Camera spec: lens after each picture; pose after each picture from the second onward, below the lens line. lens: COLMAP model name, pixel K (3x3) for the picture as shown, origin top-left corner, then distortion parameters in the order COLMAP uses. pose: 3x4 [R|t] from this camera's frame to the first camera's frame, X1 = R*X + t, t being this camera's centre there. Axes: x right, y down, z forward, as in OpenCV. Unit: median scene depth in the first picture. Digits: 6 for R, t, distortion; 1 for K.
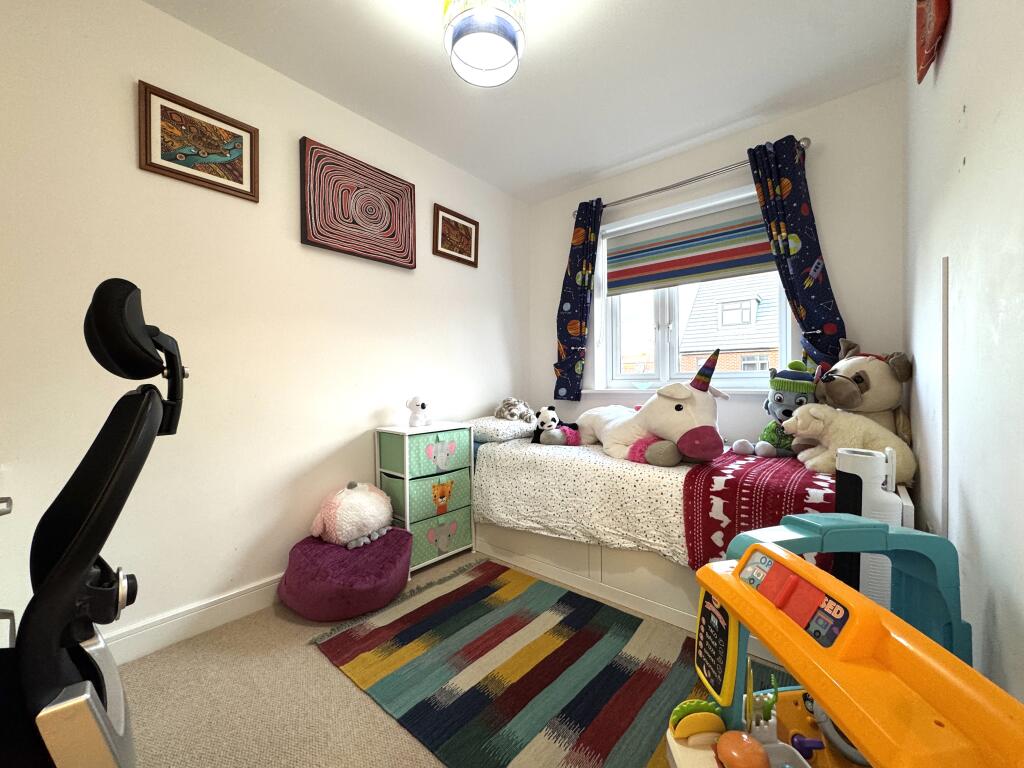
lens RADIAL K [[407.1, 0, 510.1], [0, 407.1, 383.1], [0, 0, 1]] dist [-0.003929, 0.000867]
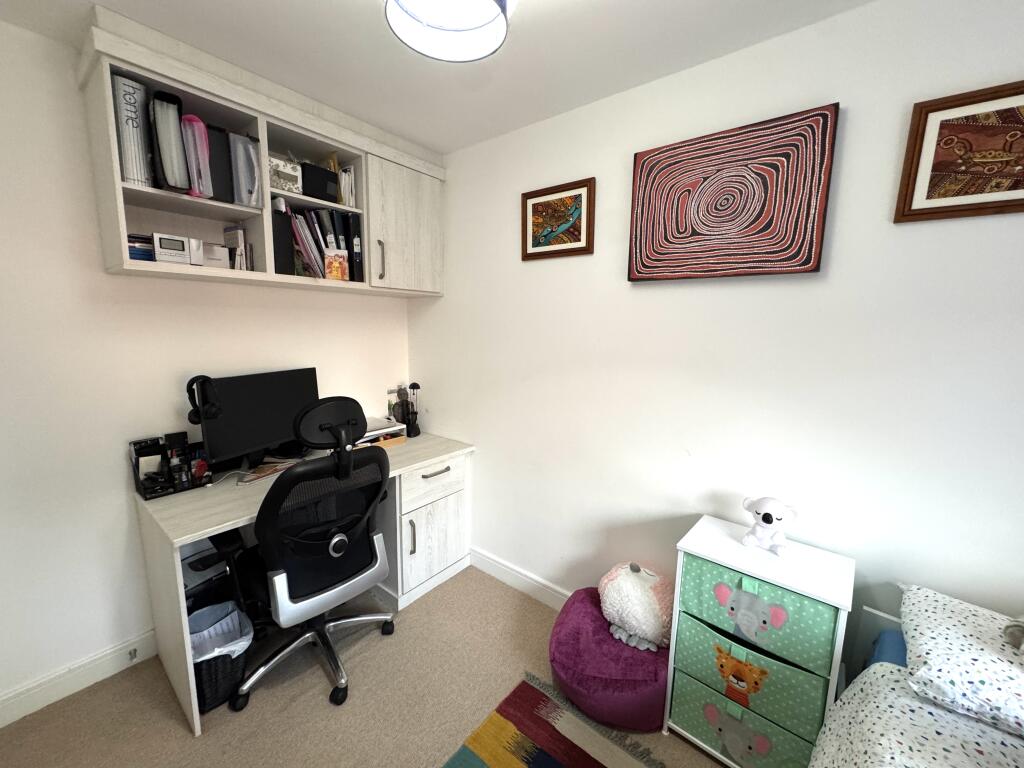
lens RADIAL K [[407.1, 0, 510.5], [0, 407.1, 384.1], [0, 0, 1]] dist [-0.003929, 0.000867]
pose [[0.019293, 0.156608, -0.987472, 0.374284], [-0.024882, 0.987426, 0.156114, -0.247553], [0.999504, 0.021558, 0.022947, 0.696701]]
